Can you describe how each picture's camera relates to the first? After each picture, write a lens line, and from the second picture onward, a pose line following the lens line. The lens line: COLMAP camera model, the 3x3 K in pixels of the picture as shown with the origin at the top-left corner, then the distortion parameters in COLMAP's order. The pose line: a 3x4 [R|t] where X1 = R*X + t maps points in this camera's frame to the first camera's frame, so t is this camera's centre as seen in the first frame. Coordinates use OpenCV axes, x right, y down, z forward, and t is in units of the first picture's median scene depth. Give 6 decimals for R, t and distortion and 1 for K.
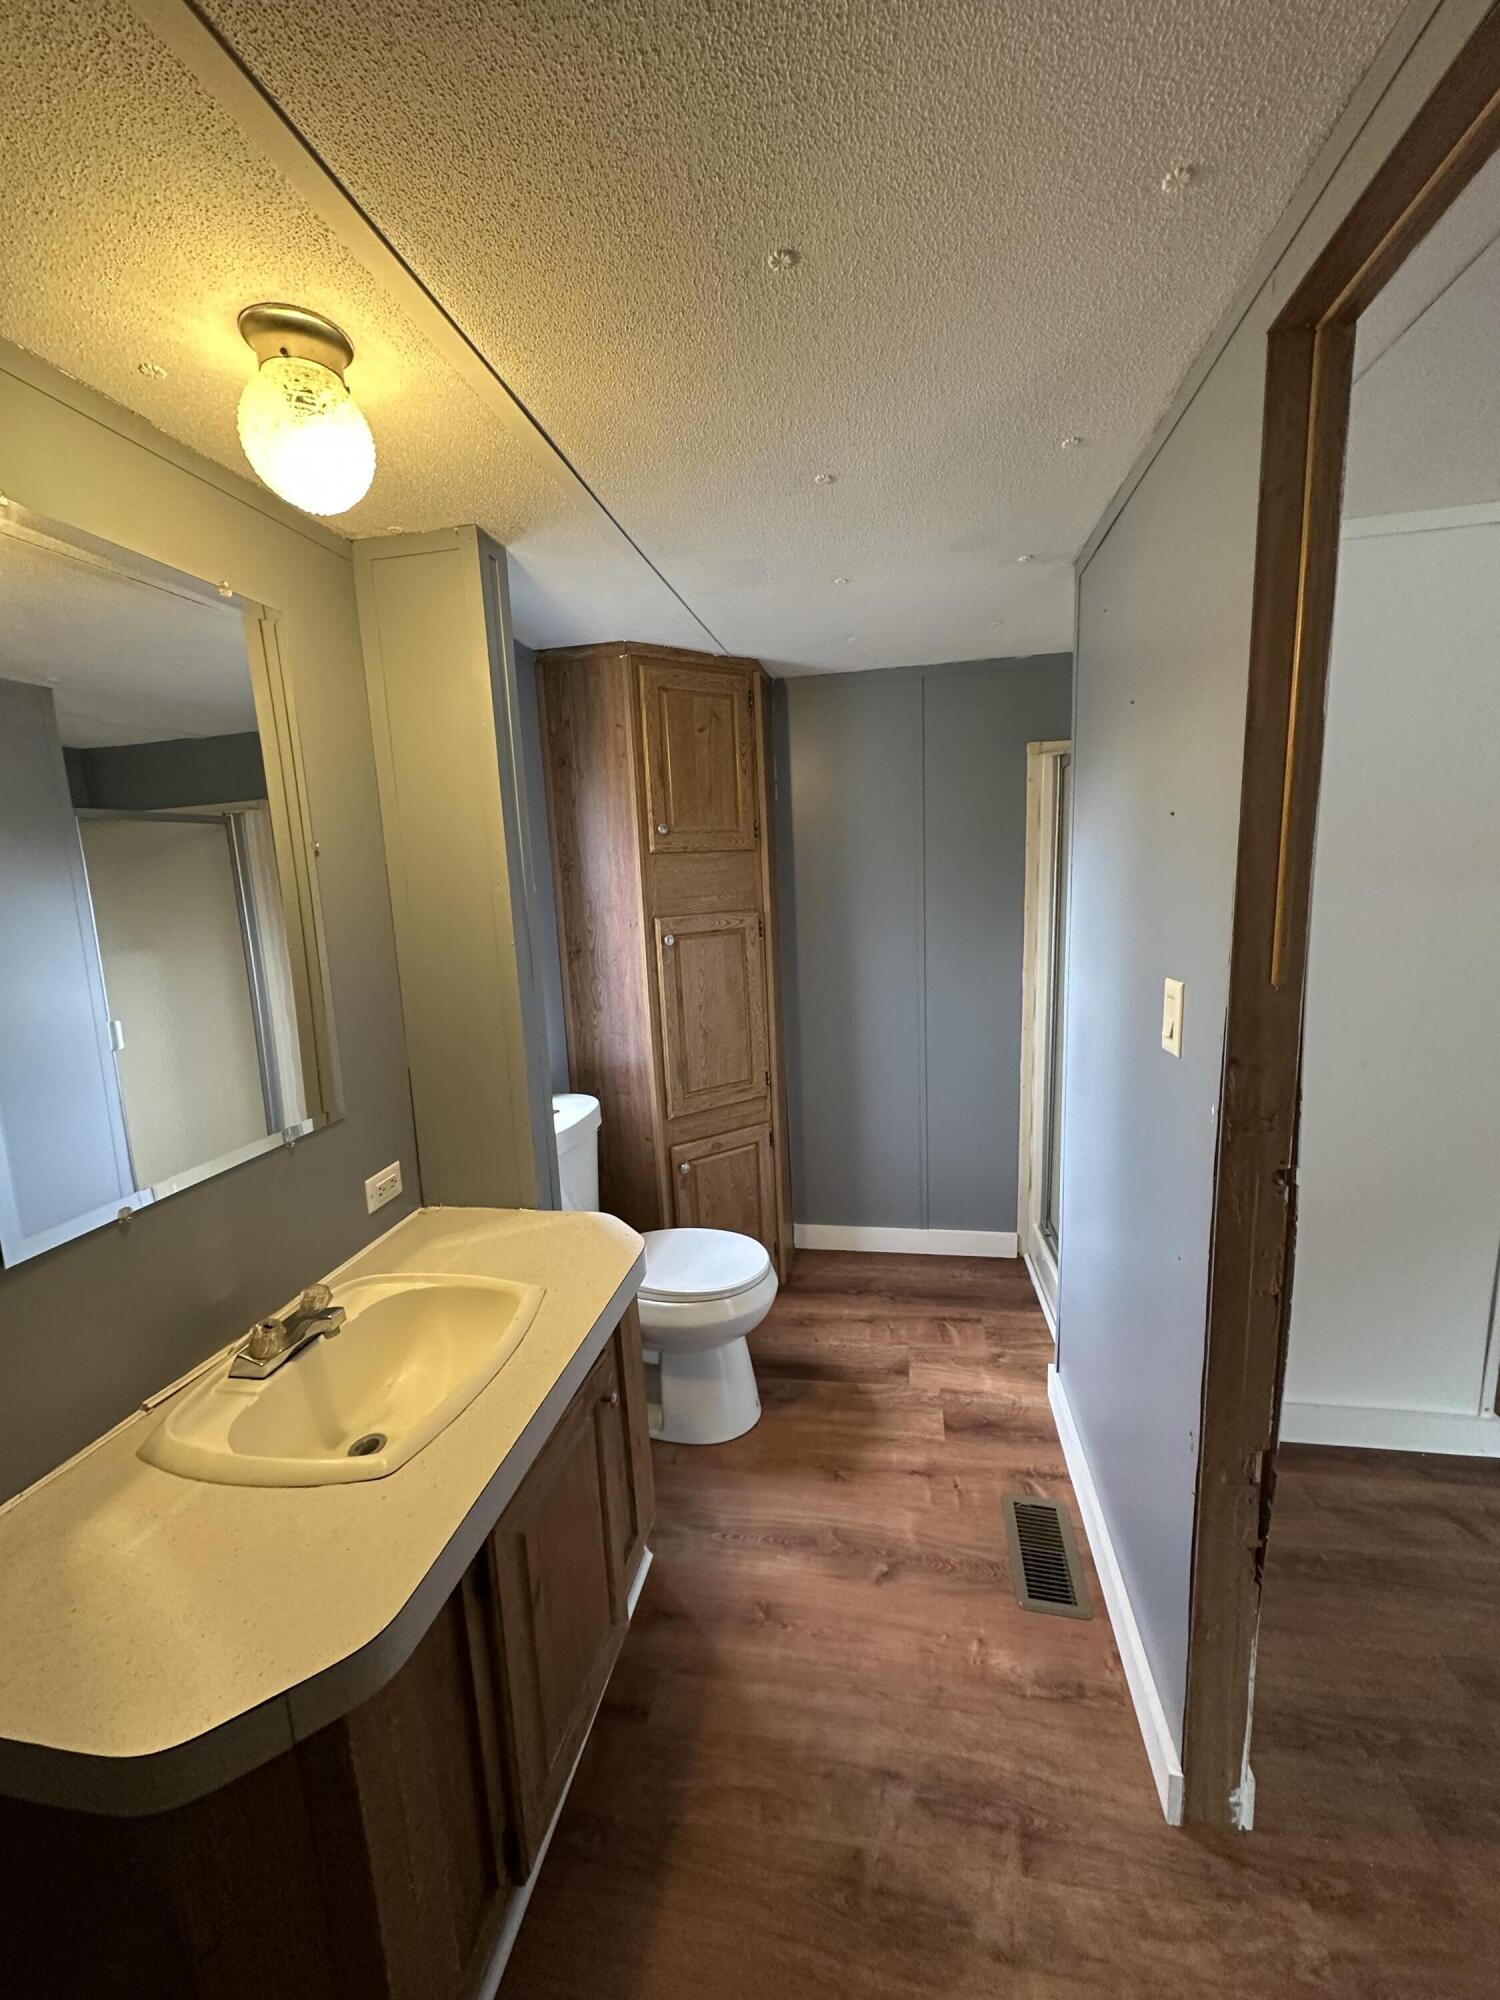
lens RADIAL K [[798.0, 0, 754.1], [0, 798.0, 1004.5], [0, 0, 1]] dist [0.001962, -0.000266]
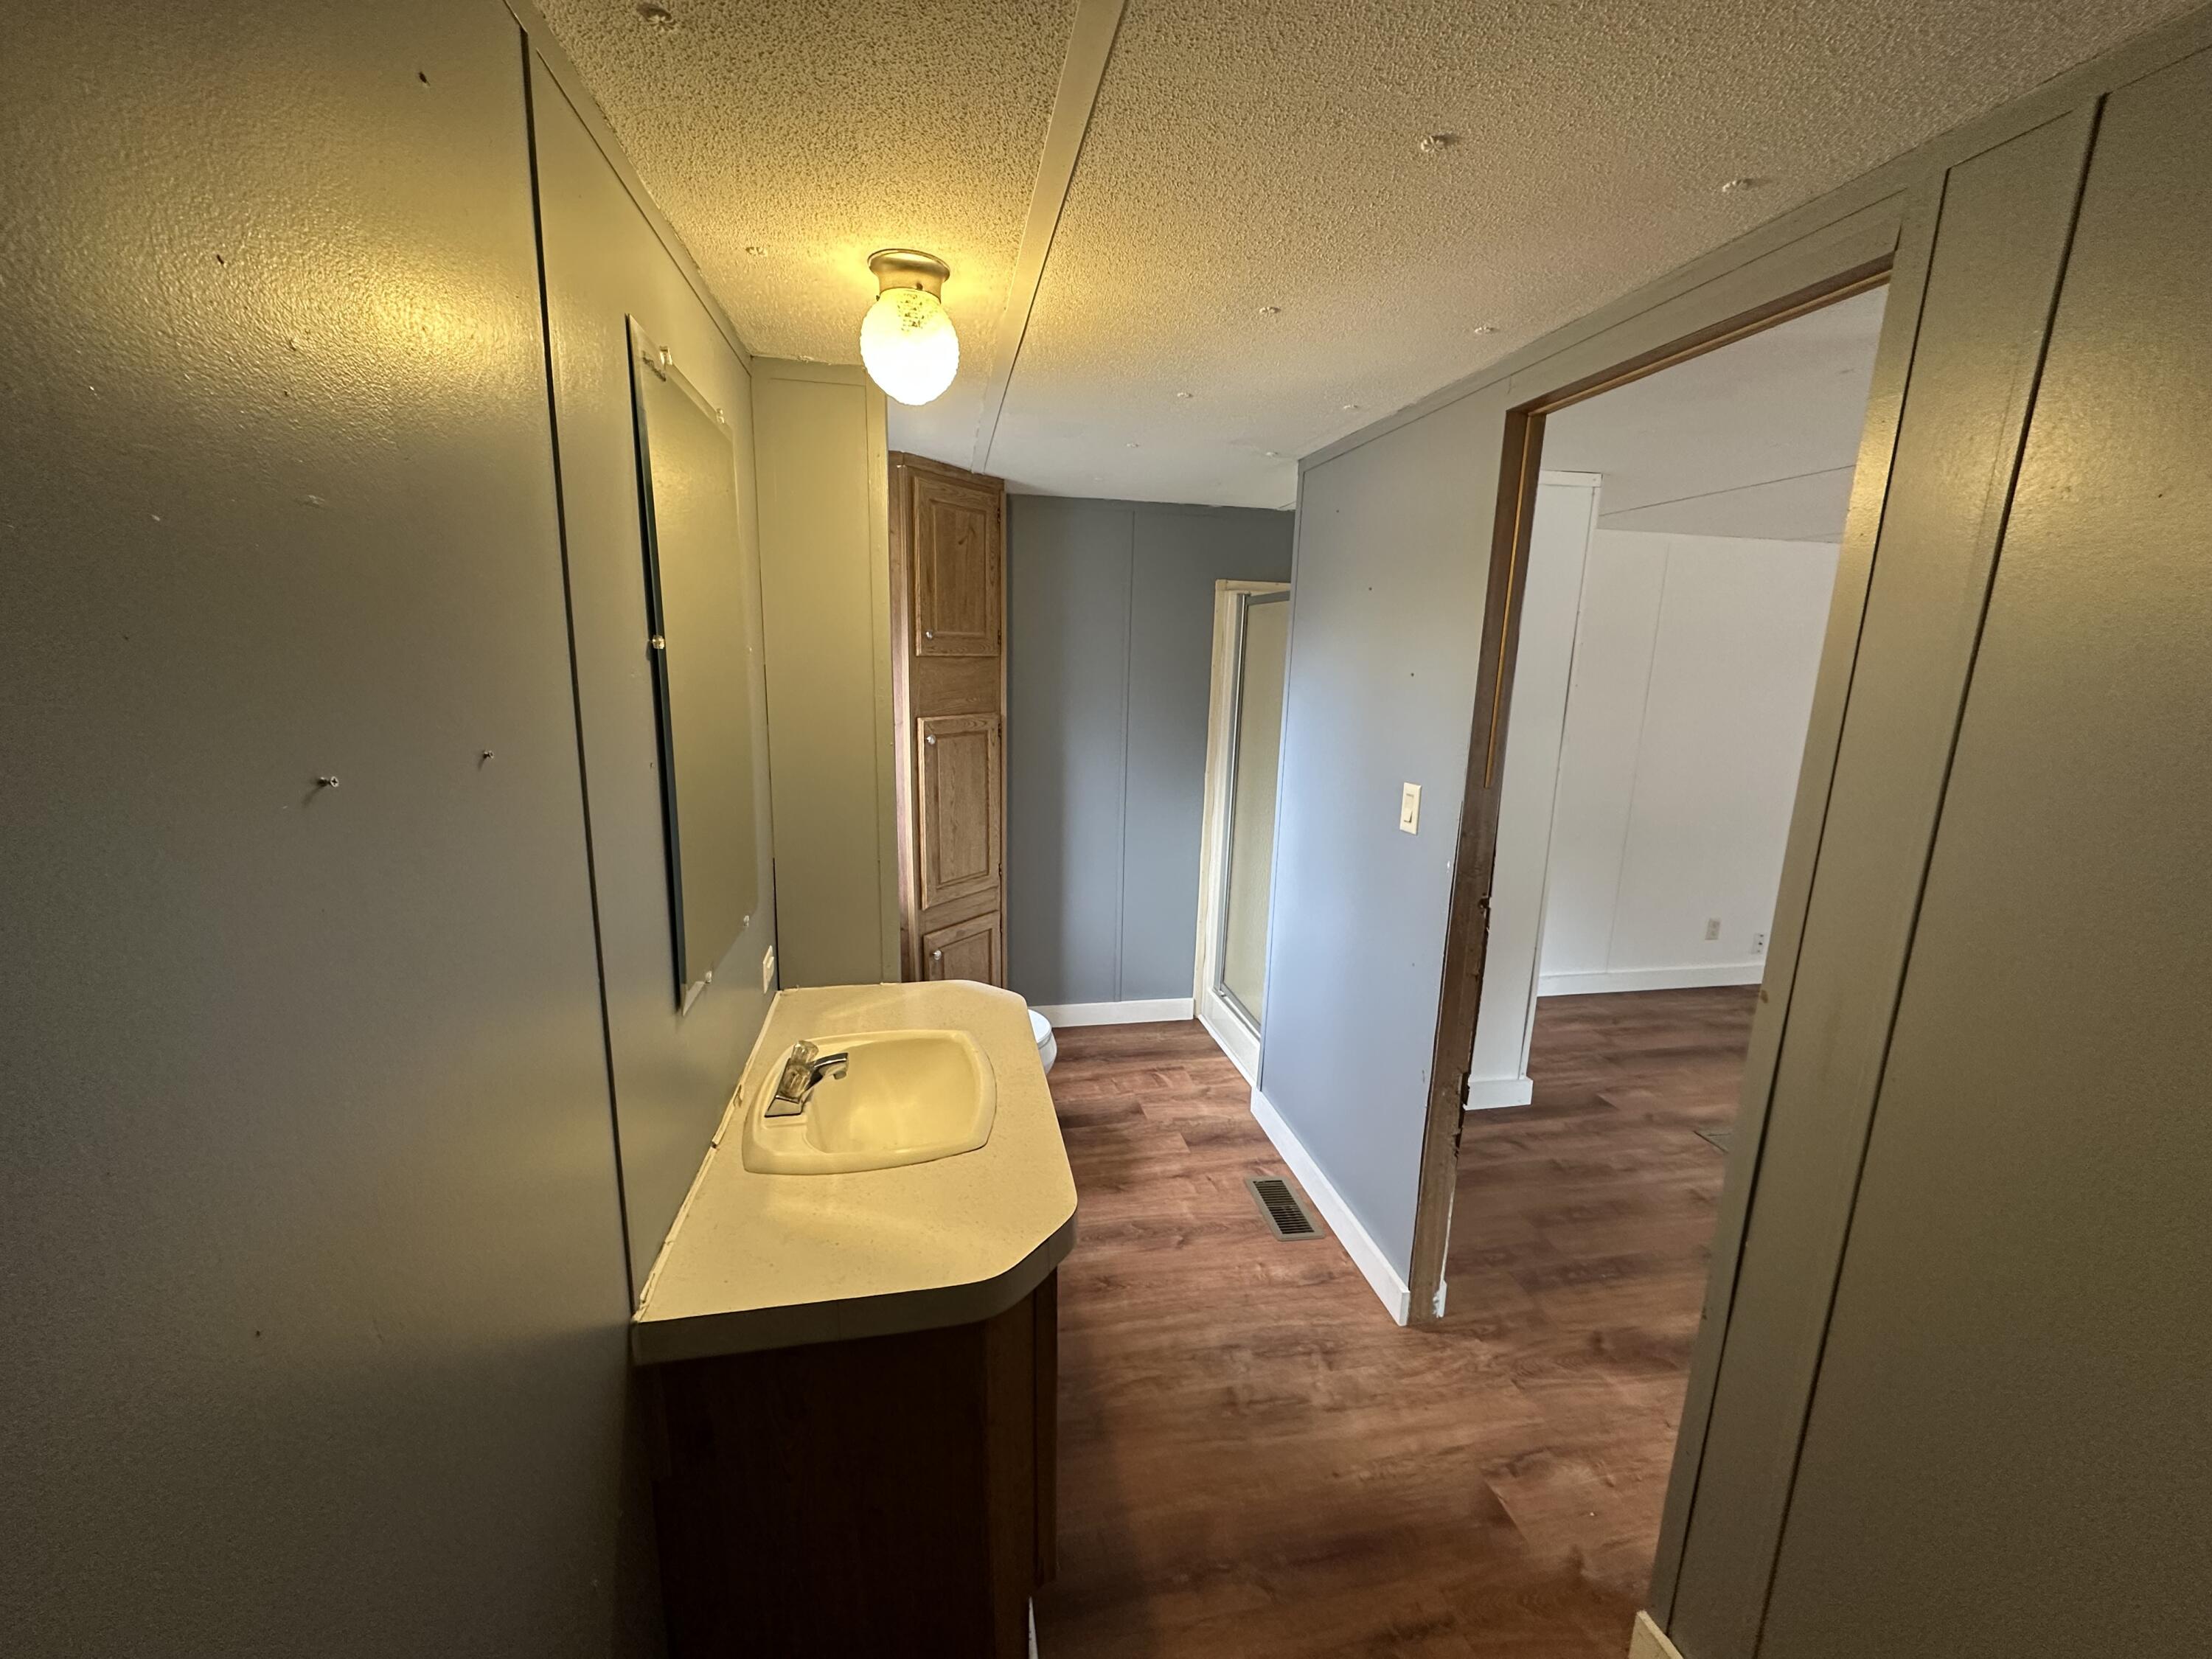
lens RADIAL K [[882.6, 0, 1117.5], [0, 882.6, 836.8], [0, 0, 1]] dist [0.001962, -0.000266]
pose [[0.925480, -0.011094, 0.378635, -0.453067], [-0.002831, 0.999341, 0.036200, 0.007022], [-0.378787, -0.034575, 0.924838, -0.252183]]
